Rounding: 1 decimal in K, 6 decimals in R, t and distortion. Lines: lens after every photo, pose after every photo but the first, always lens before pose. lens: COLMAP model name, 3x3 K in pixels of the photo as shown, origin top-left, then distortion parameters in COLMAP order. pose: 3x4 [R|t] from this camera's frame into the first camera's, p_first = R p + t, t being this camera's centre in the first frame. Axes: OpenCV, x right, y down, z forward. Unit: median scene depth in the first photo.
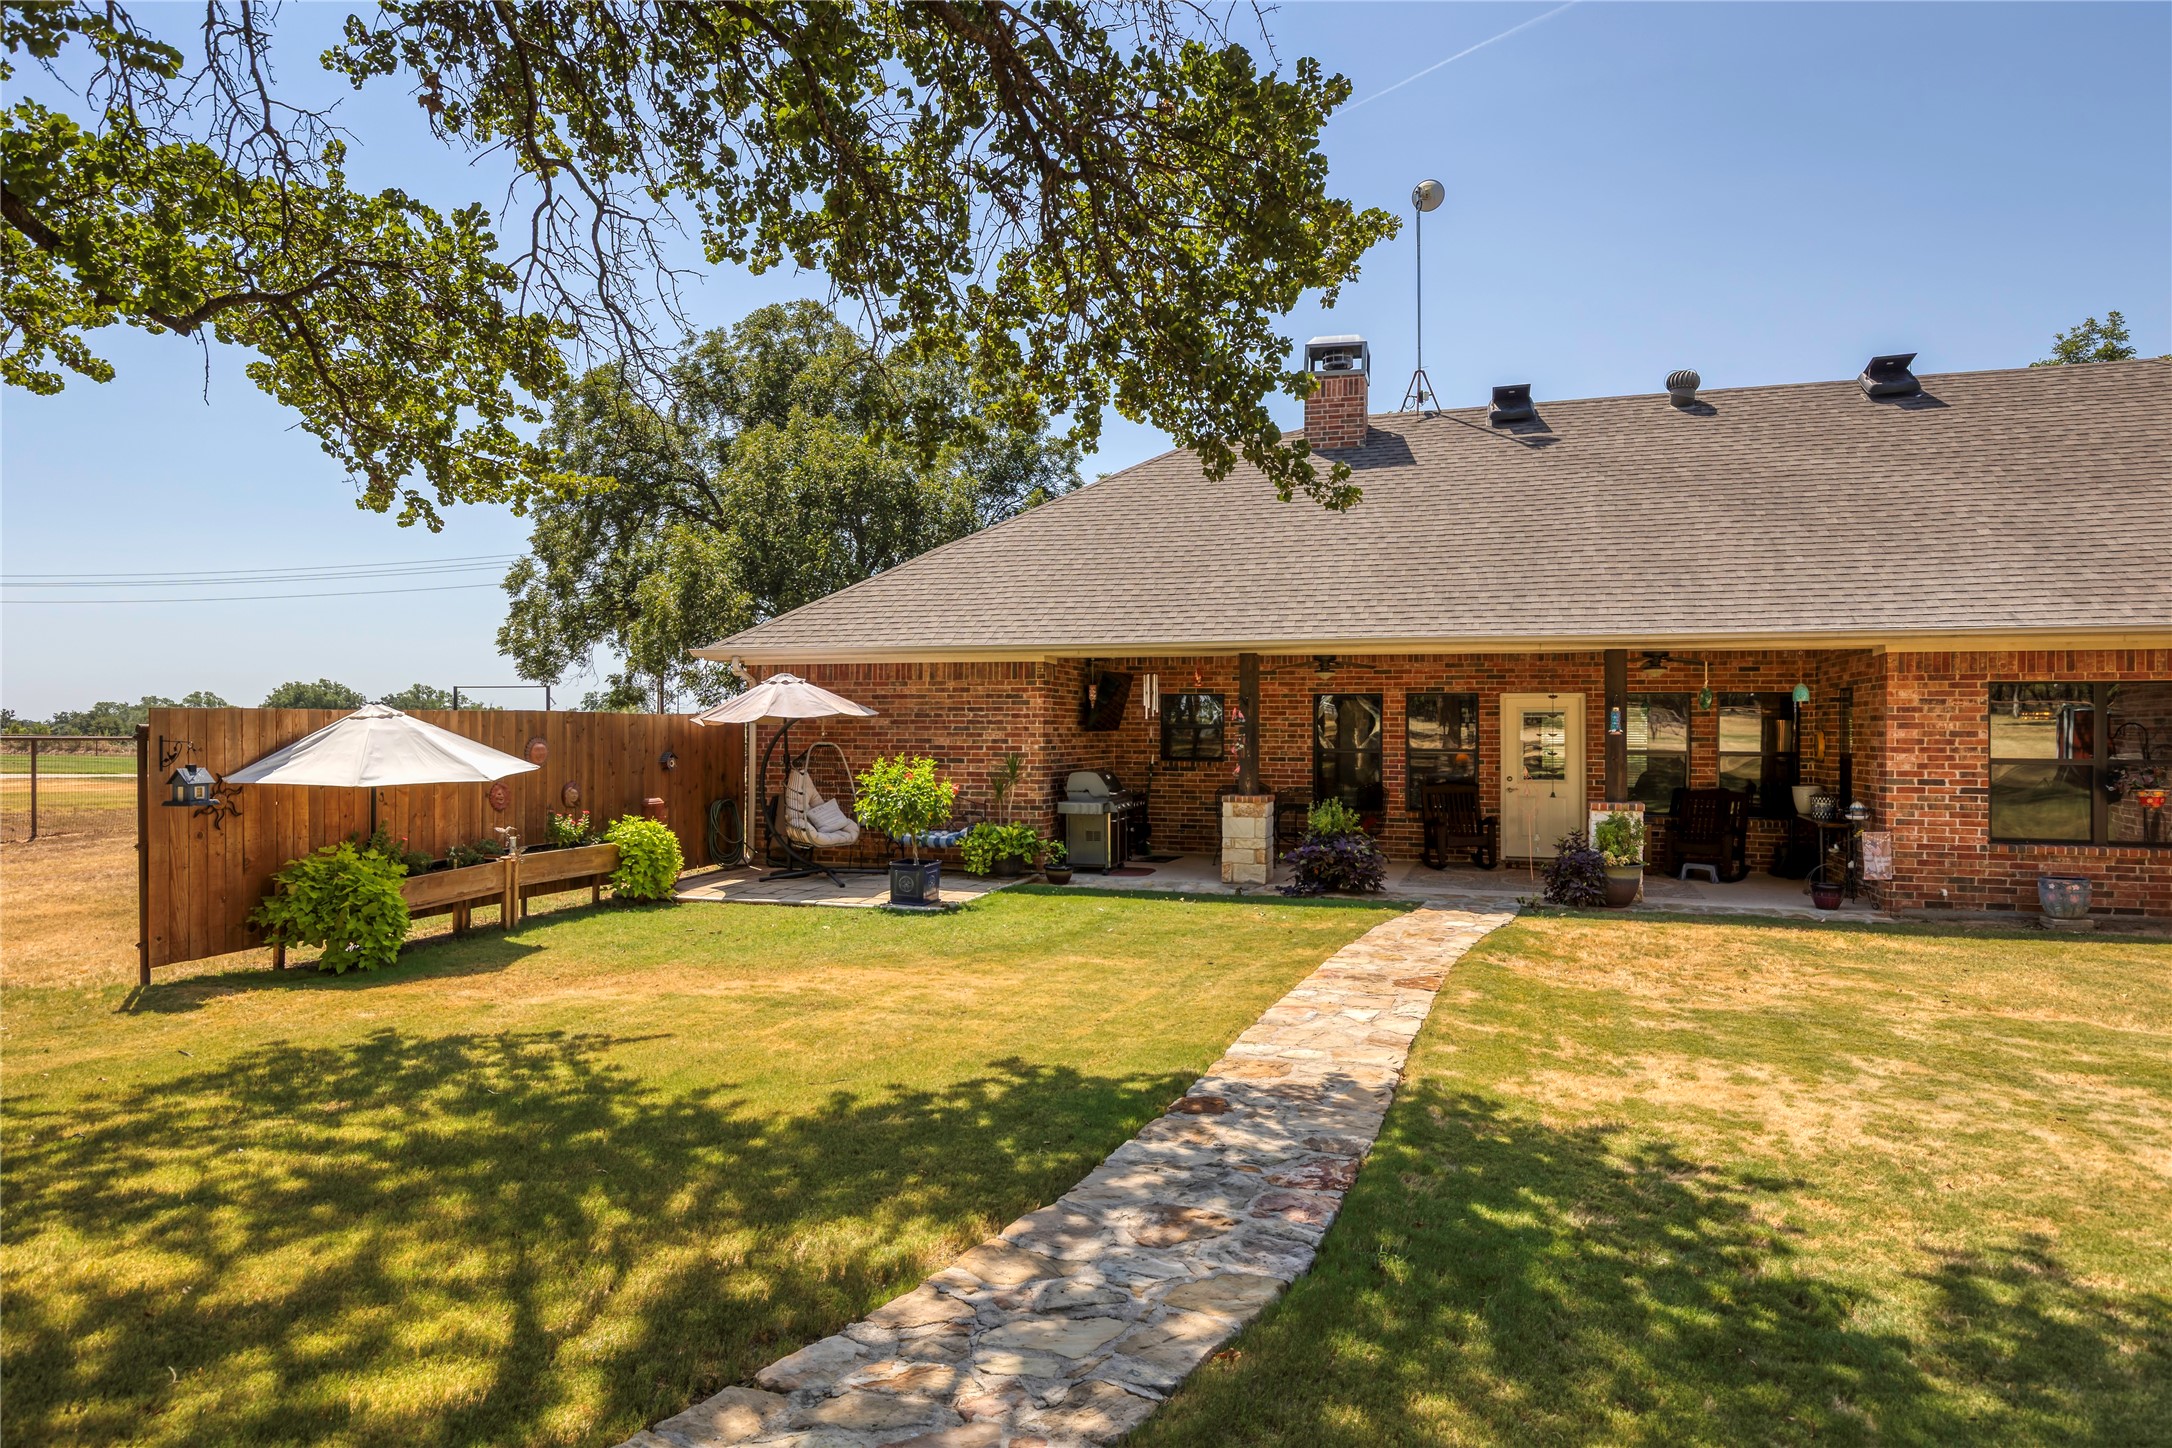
lens RADIAL K [[1305.5, 0, 1086.0], [0, 1305.5, 724.0], [0, 0, 1]] dist [0.000167, -0.000023]
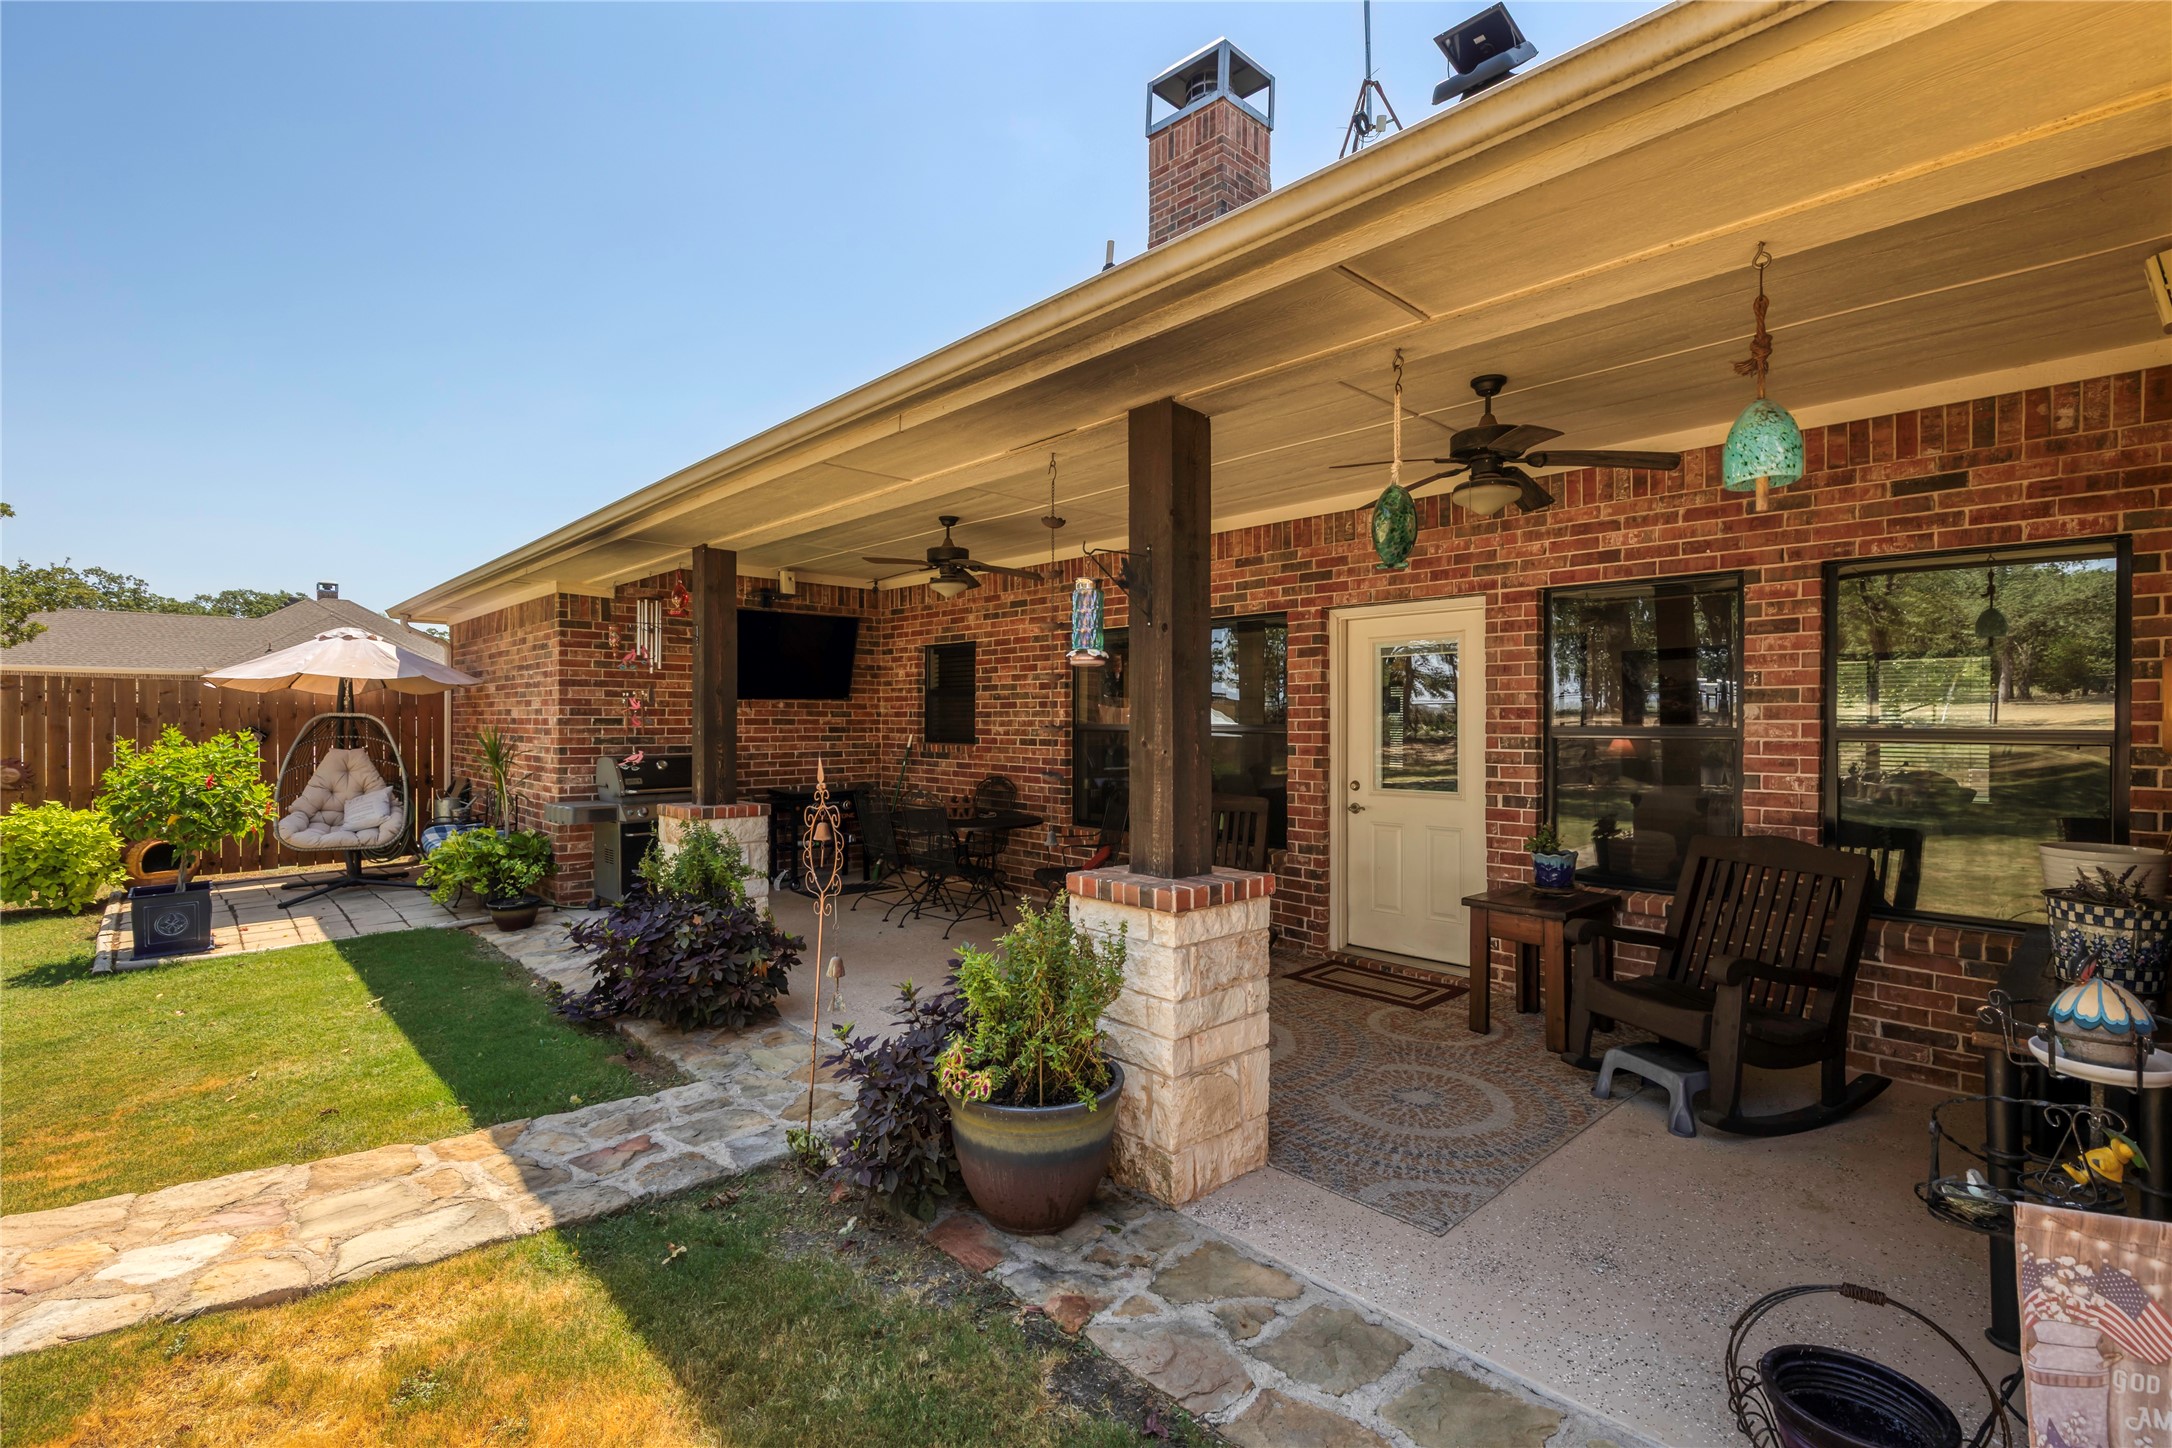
lens RADIAL K [[1002.3, 0, 1086.0], [0, 1002.3, 724.0], [0, 0, 1]] dist [-0.000137, -0.000024]
pose [[0.870696, 0.000522, -0.491822, 0.438490], [0.000802, 0.999997, 0.002480, 0.018764], [0.491822, -0.002554, 0.870692, 0.653946]]
